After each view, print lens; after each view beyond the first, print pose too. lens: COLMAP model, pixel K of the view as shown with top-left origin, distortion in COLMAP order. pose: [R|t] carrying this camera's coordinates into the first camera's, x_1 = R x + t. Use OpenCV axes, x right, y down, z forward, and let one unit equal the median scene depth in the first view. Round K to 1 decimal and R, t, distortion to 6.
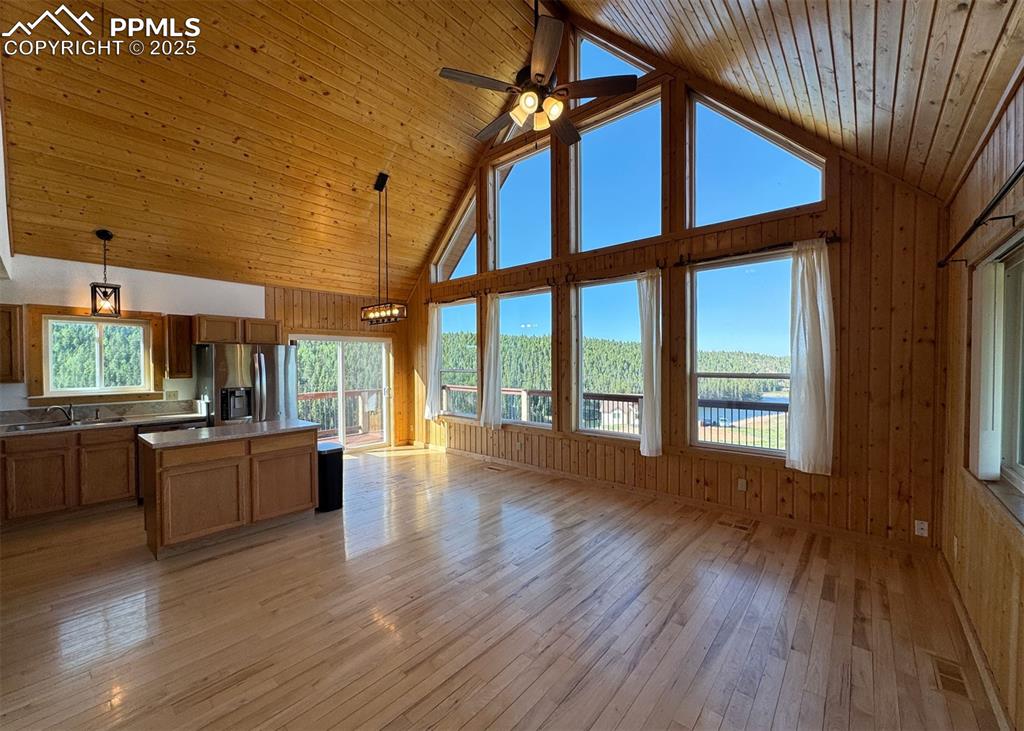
lens RADIAL K [[410.8, 0, 511.2], [0, 410.8, 366.2], [0, 0, 1]] dist [-0.001030, -0.000148]
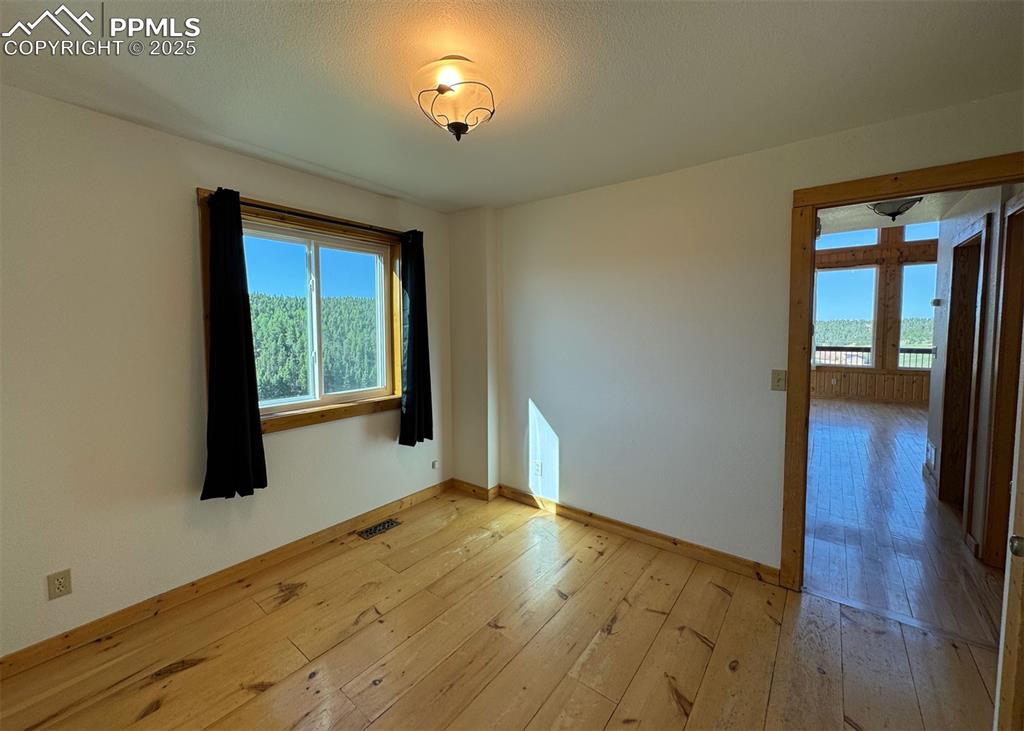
lens RADIAL K [[411.8, 0, 514.4], [0, 411.8, 352.5], [0, 0, 1]] dist [-0.005572, -0.000234]
pose [[0.997839, -0.003458, 0.065619, -1.130585], [0.000189, 0.998761, 0.049755, 0.029052], [-0.065710, -0.049635, 0.996604, -0.282692]]
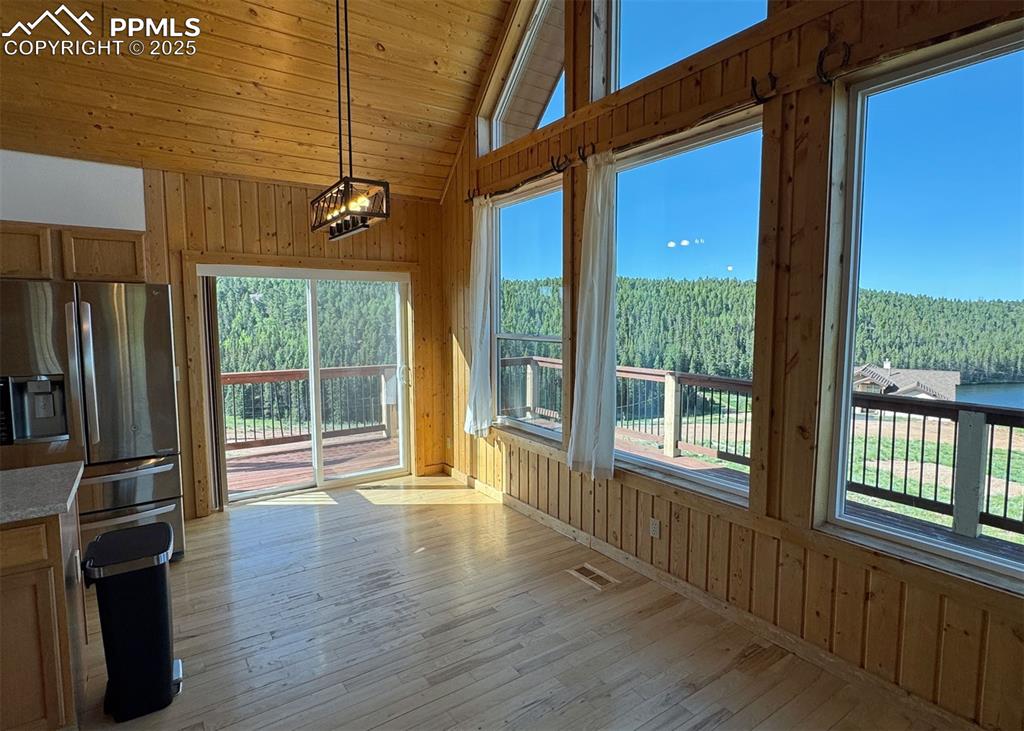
lens RADIAL K [[537.5, 0, 512.2], [0, 537.5, 364.2], [0, 0, 1]] dist [-0.000981, -0.000786]
pose [[0.968317, 0.025881, -0.248378, 0.009779], [-0.006084, 0.996765, 0.080144, -0.010365], [0.249649, -0.076093, 0.965342, 0.460221]]
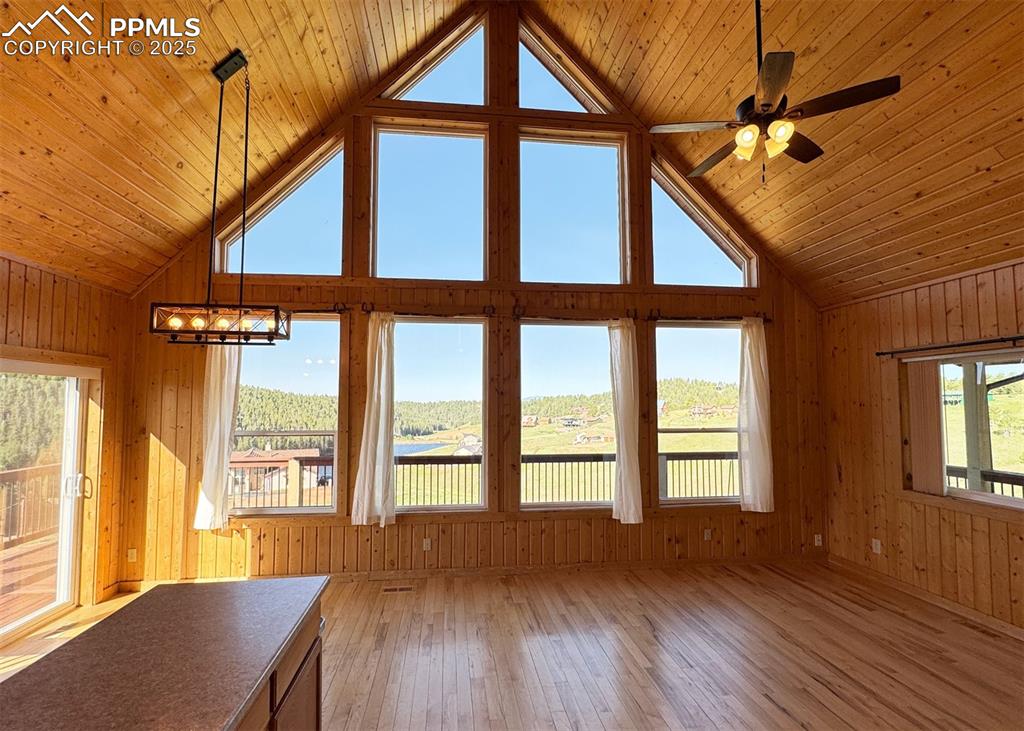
lens RADIAL K [[495.7, 0, 512.5], [0, 495.7, 374.7], [0, 0, 1]] dist [0.001341, -0.001392]
pose [[0.664189, 0.050547, 0.745854, -0.506339], [0.006482, 0.997285, -0.073358, -0.021332], [-0.747536, 0.053558, 0.662058, 0.346098]]
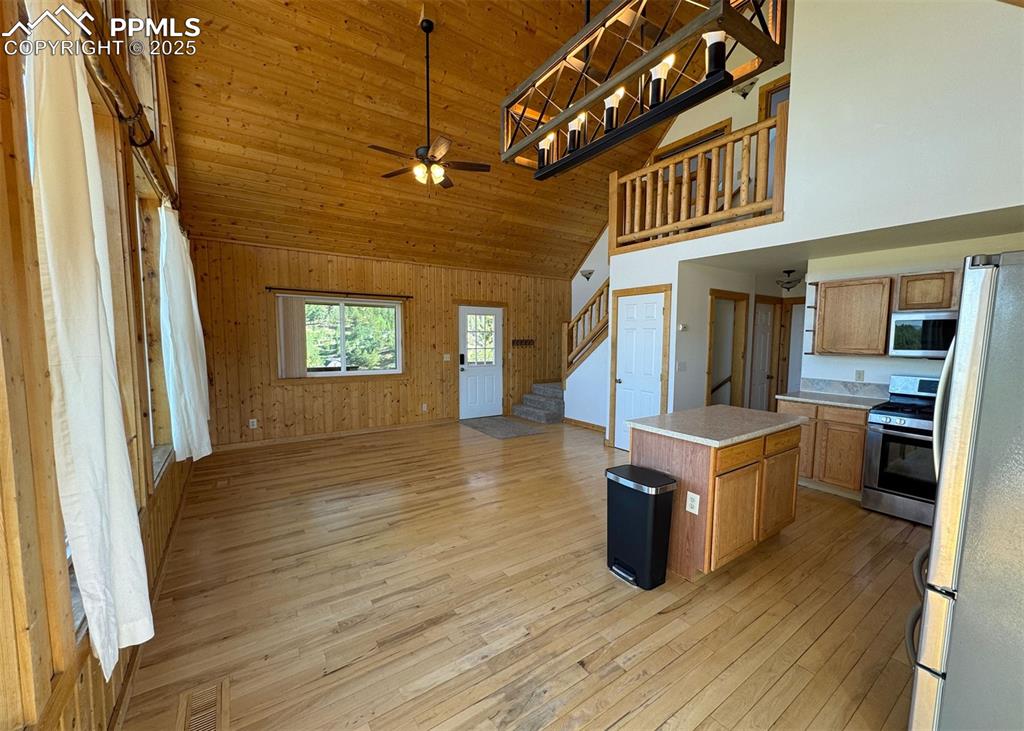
lens RADIAL K [[410.8, 0, 513.5], [0, 410.8, 369.3], [0, 0, 1]] dist [-0.001030, -0.000148]
pose [[-0.970275, -0.021193, 0.241074, -0.308547], [0.001355, 0.995667, 0.092984, -0.010319], [-0.242000, 0.090547, -0.966042, 1.195980]]
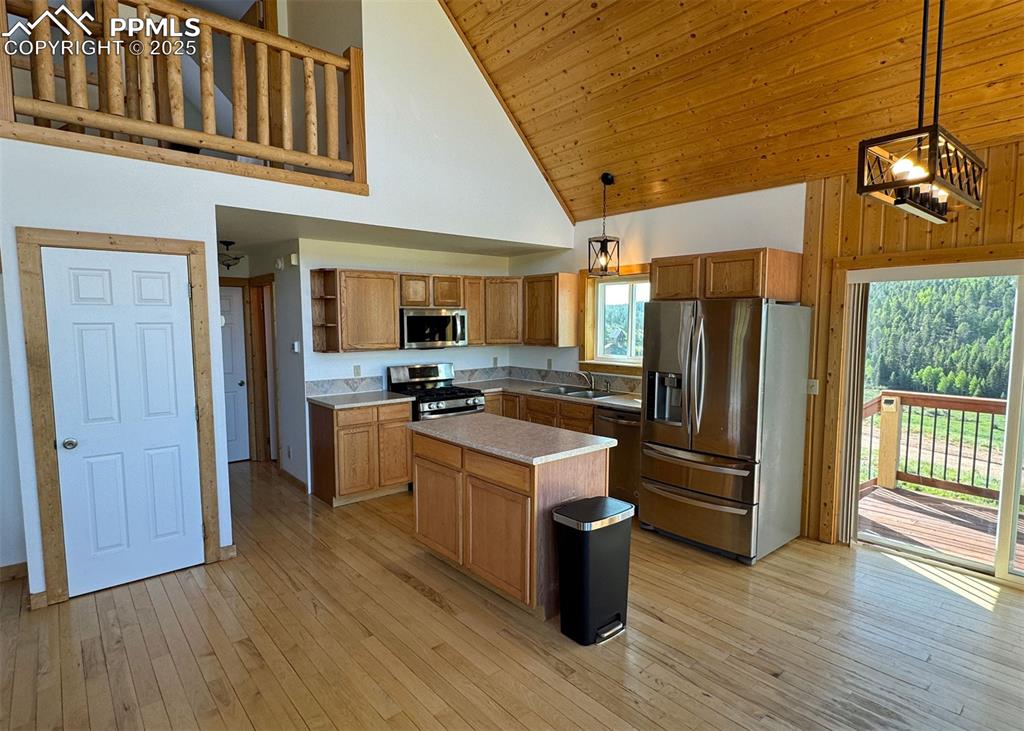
lens RADIAL K [[537.5, 0, 508.1], [0, 537.5, 368.6], [0, 0, 1]] dist [-0.000981, -0.000786]
pose [[-0.145421, 0.091662, -0.985115, 0.134280], [-0.008203, 0.995553, 0.093844, -0.022941], [0.989336, 0.021727, -0.144022, 0.736669]]
